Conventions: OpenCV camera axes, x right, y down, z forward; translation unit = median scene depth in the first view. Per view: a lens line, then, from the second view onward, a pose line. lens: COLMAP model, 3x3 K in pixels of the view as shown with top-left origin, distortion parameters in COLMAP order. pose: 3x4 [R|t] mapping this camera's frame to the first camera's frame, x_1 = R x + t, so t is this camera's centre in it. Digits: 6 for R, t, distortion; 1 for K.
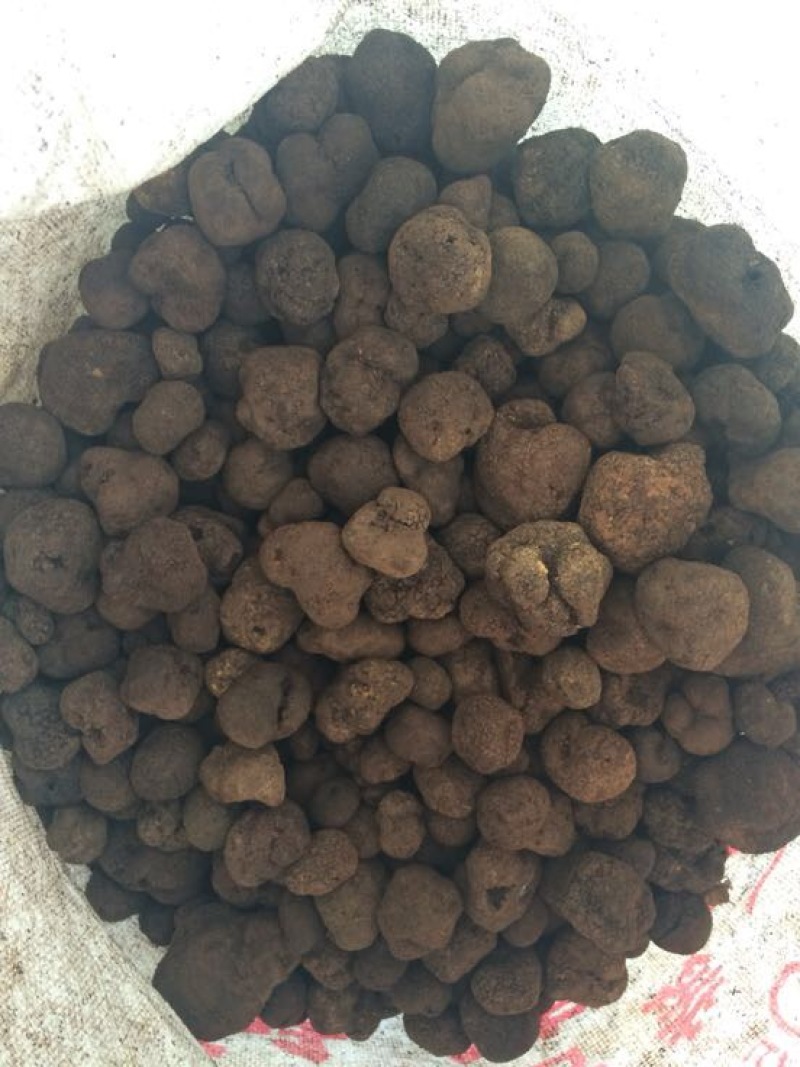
lens RADIAL K [[1021.4, 0, 400.0], [0, 1021.4, 533.5], [0, 0, 1]] dist [0.102665, -0.007912]
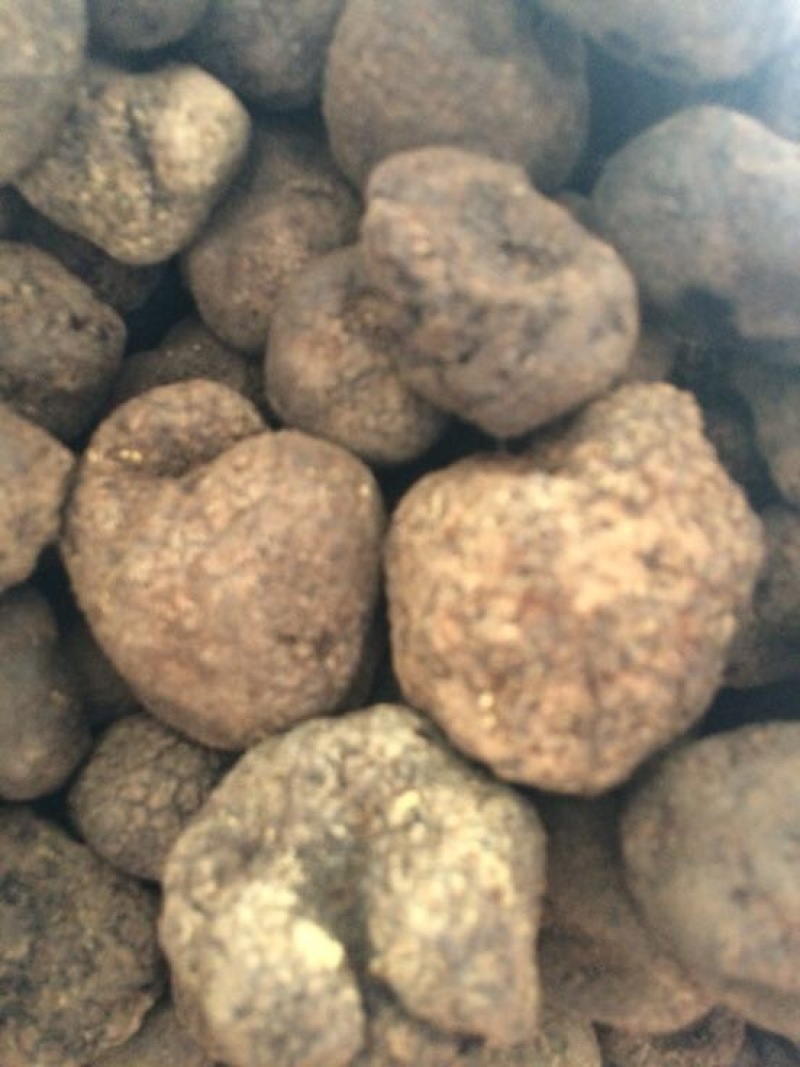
lens RADIAL K [[1021.4, 0, 400.0], [0, 1021.4, 533.5], [0, 0, 1]] dist [0.102665, -0.007912]
pose [[0.947191, -0.312069, 0.073768, 0.171652], [0.306923, 0.948906, 0.073326, -0.091101], [-0.092881, -0.046813, 0.994576, 0.689334]]
